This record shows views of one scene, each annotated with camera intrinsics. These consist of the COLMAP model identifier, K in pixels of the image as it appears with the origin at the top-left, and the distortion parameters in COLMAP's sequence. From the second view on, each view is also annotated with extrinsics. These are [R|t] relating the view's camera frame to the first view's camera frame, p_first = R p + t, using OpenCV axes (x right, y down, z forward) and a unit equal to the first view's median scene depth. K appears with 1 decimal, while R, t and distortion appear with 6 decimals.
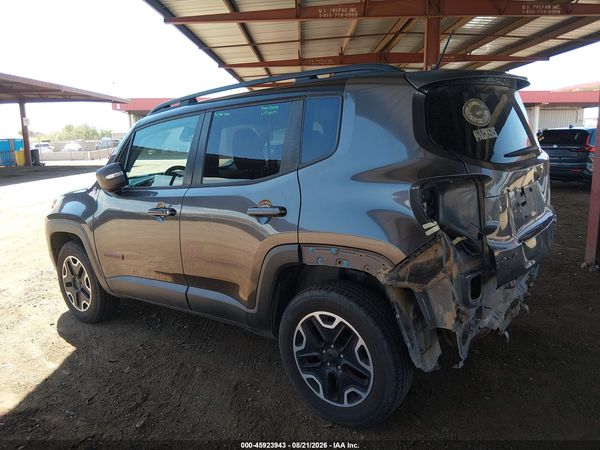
lens RADIAL K [[473.8, 0, 300.4], [0, 473.8, 226.5], [0, 0, 1]] dist [0.074346, -0.137886]
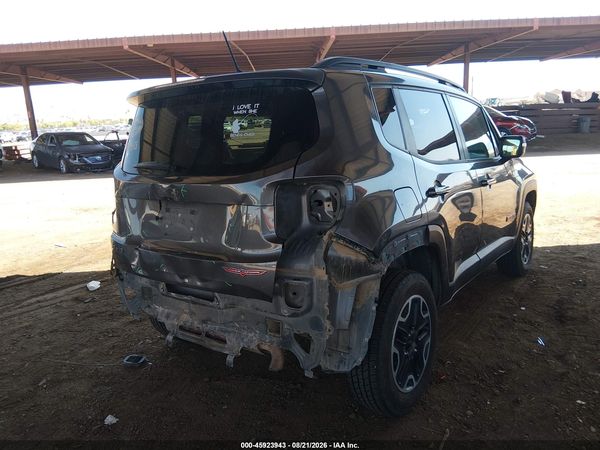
lens RADIAL K [[472.4, 0, 307.9], [0, 472.4, 225.9], [0, 0, 1]] dist [0.062578, -0.136111]
pose [[0.007807, 0.245783, -0.969293, 1.176174], [-0.135075, 0.960698, 0.242515, -0.258028], [0.990805, 0.129034, 0.040700, 1.038548]]
